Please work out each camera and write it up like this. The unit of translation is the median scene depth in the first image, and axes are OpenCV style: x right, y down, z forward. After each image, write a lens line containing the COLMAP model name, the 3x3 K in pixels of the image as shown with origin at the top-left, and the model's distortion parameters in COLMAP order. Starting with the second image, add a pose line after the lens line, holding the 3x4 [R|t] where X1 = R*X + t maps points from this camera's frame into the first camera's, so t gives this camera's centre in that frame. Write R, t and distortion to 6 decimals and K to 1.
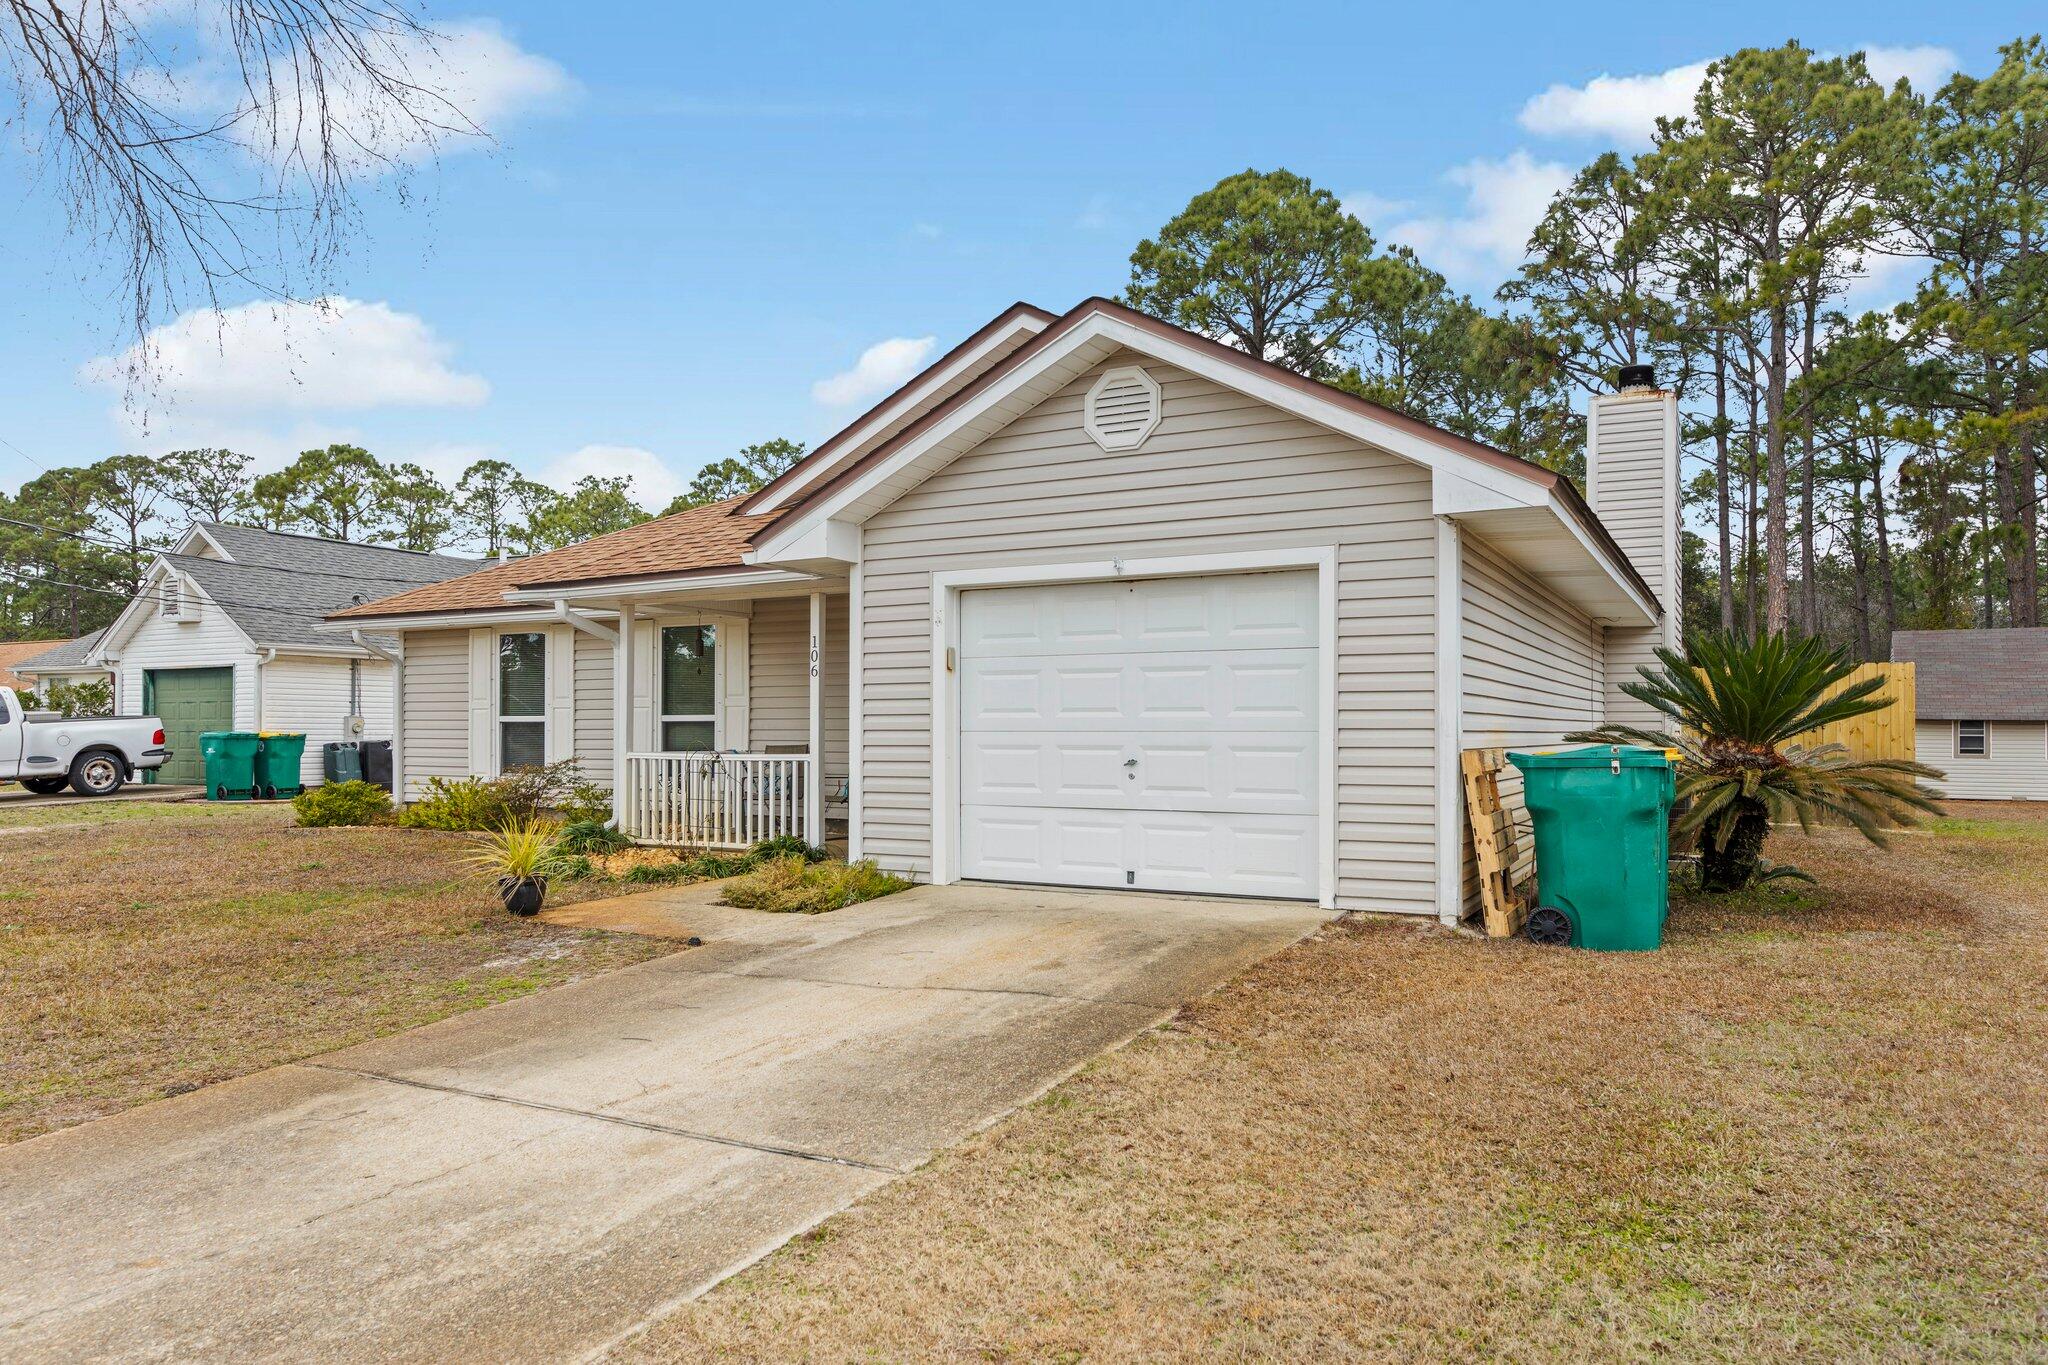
lens RADIAL K [[1351.9, 0, 1031.7], [0, 1351.9, 649.9], [0, 0, 1]] dist [0.006585, 0.002728]
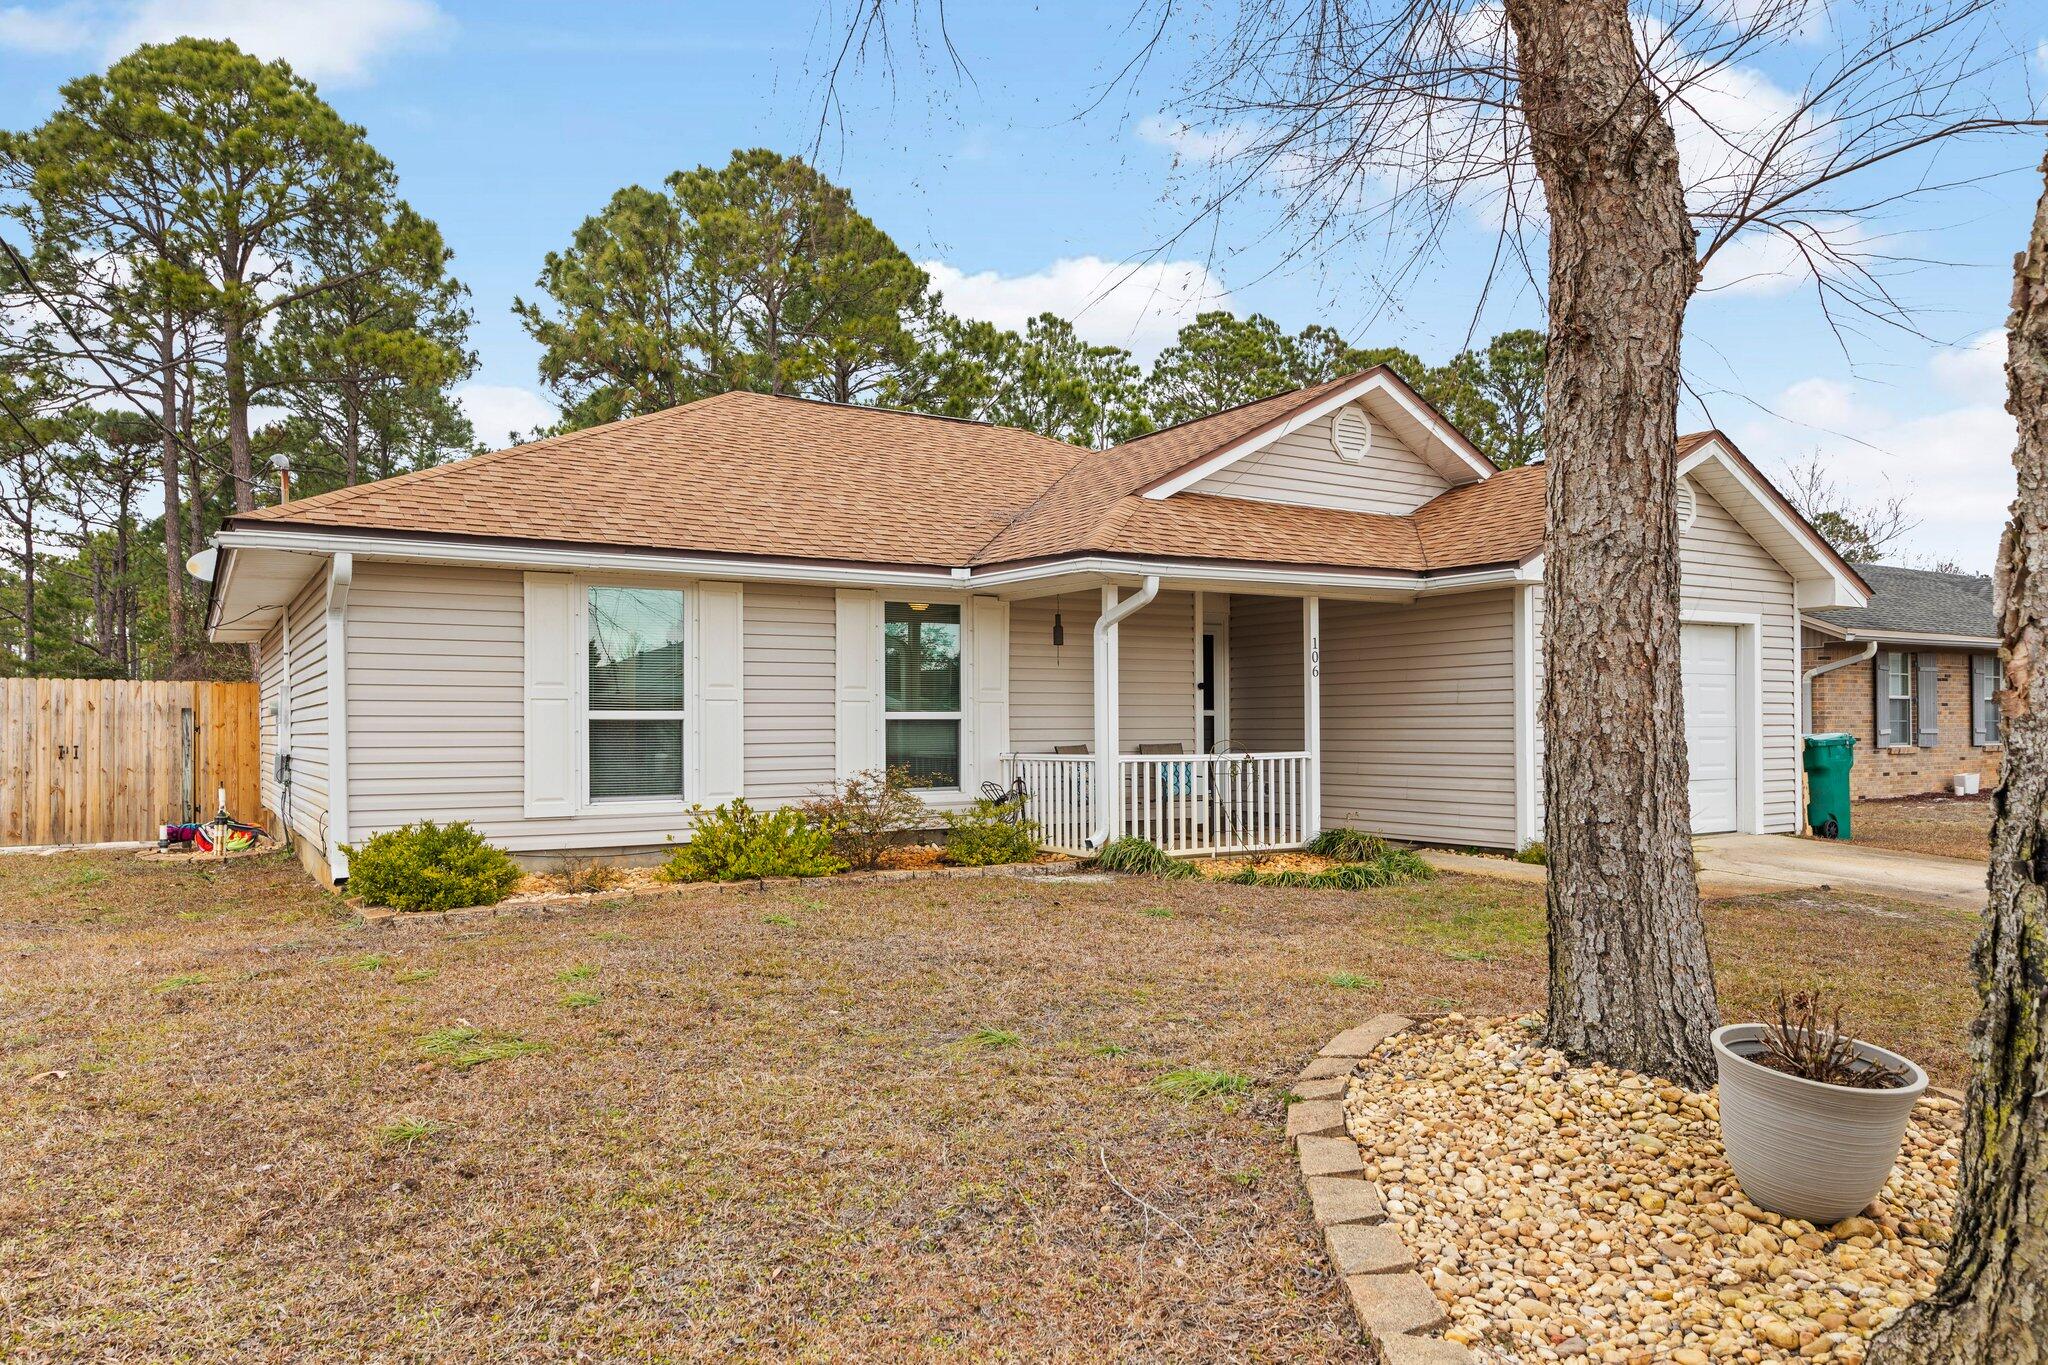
lens RADIAL K [[1351.9, 0, 1031.7], [0, 1351.9, 649.9], [0, 0, 1]] dist [0.006585, 0.002728]
pose [[0.491811, 0.046614, 0.869453, -1.391771], [-0.047785, 0.998506, -0.026503, 0.043897], [-0.869390, -0.028512, 0.493304, 0.805080]]
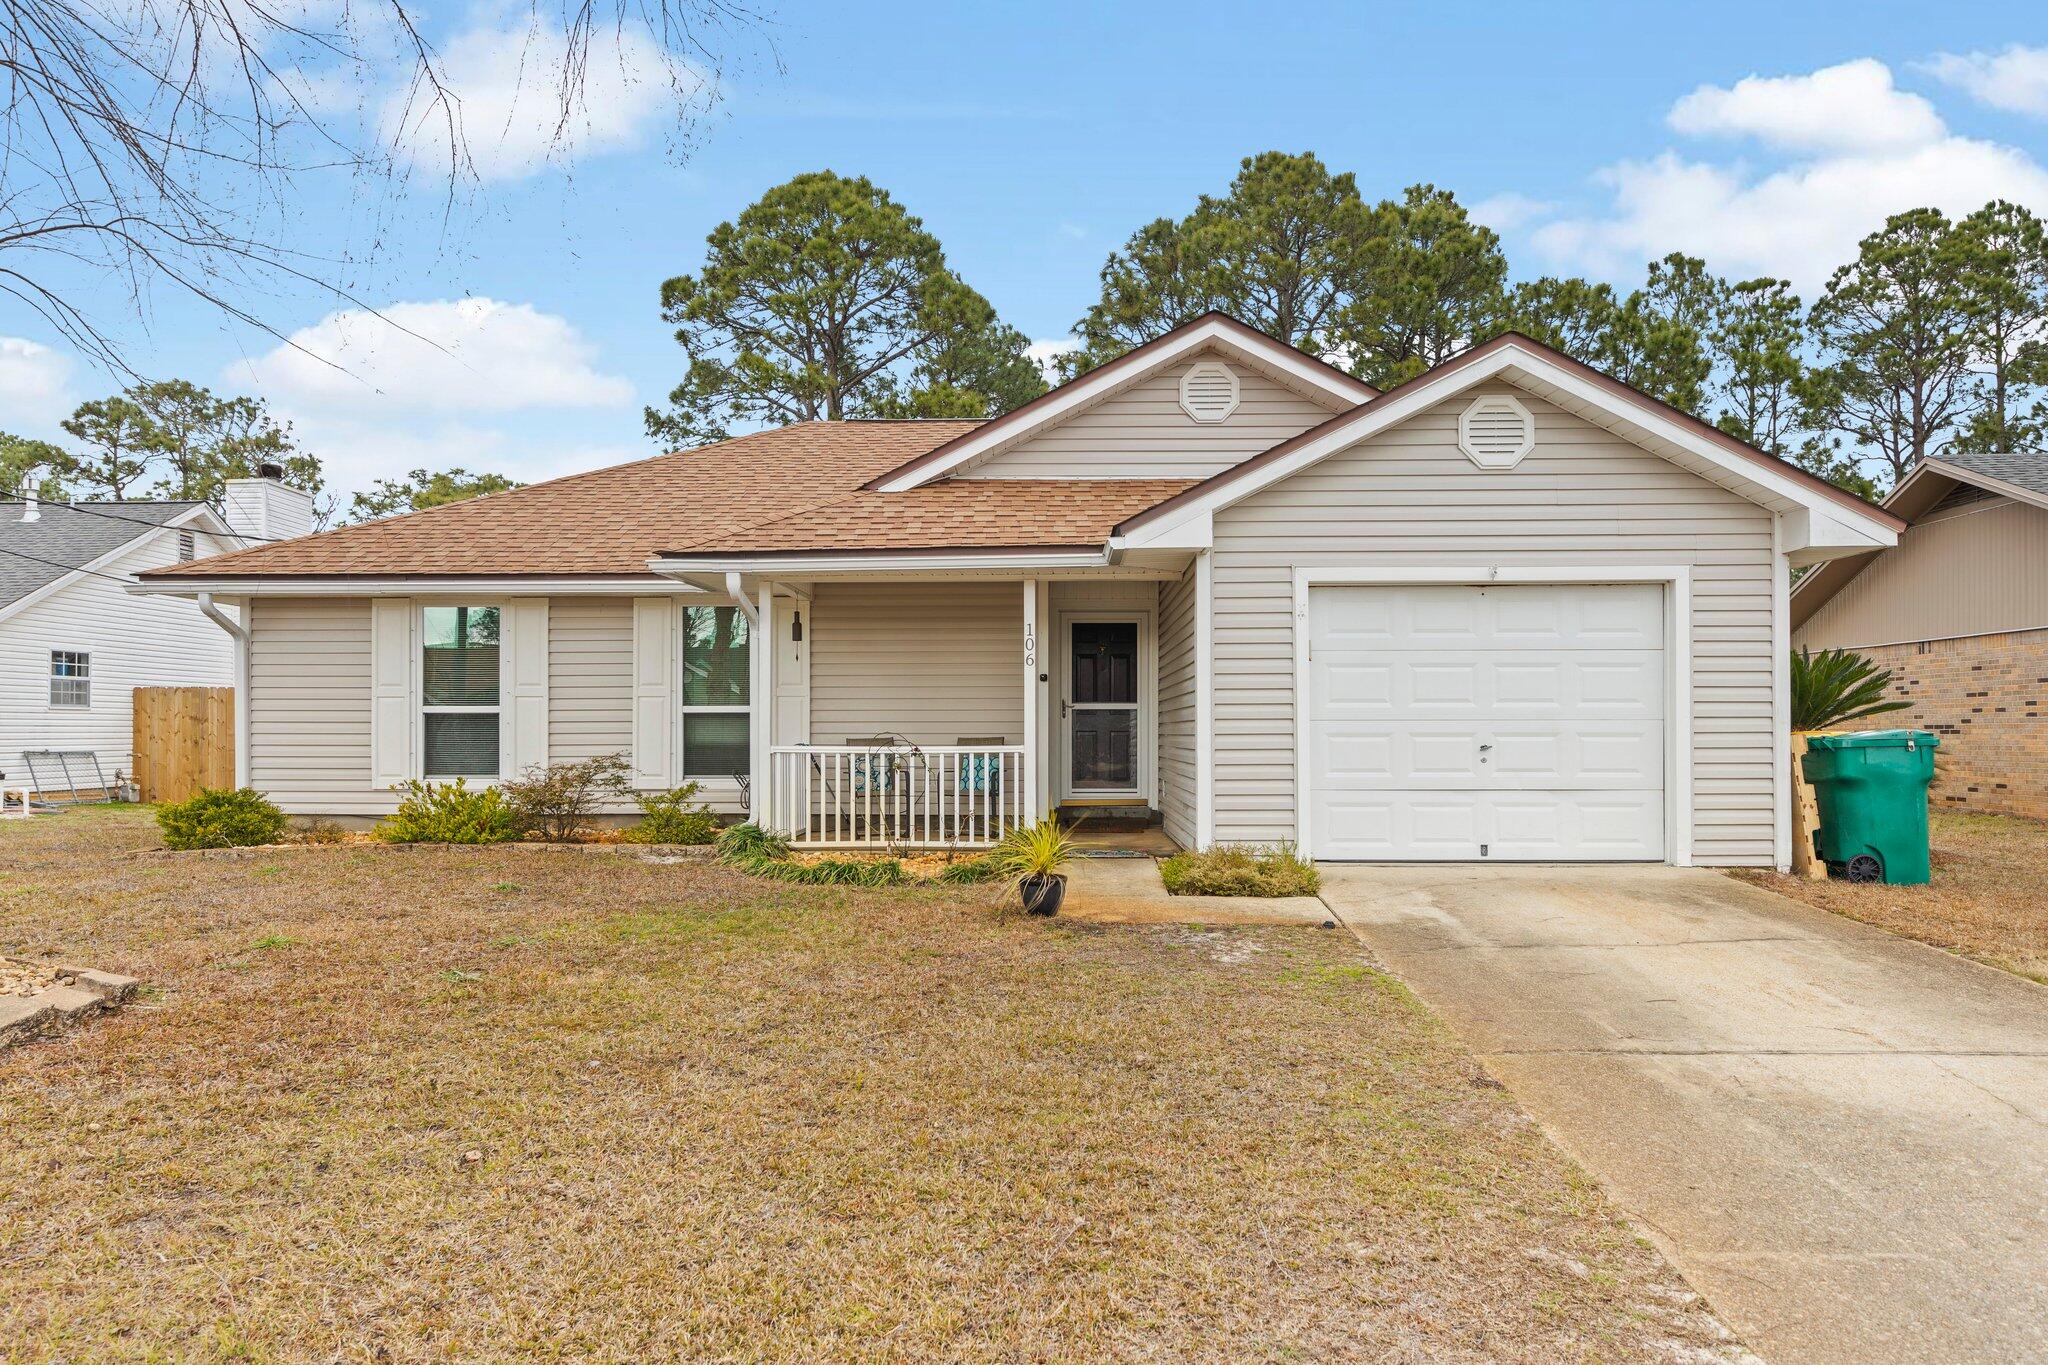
lens RADIAL K [[1351.9, 0, 1031.7], [0, 1351.9, 649.9], [0, 0, 1]] dist [0.006585, 0.002728]
pose [[0.889090, 0.025985, 0.456994, -0.715124], [-0.025595, 0.999648, -0.007045, 0.018243], [-0.457016, -0.005433, 0.889442, 0.161591]]
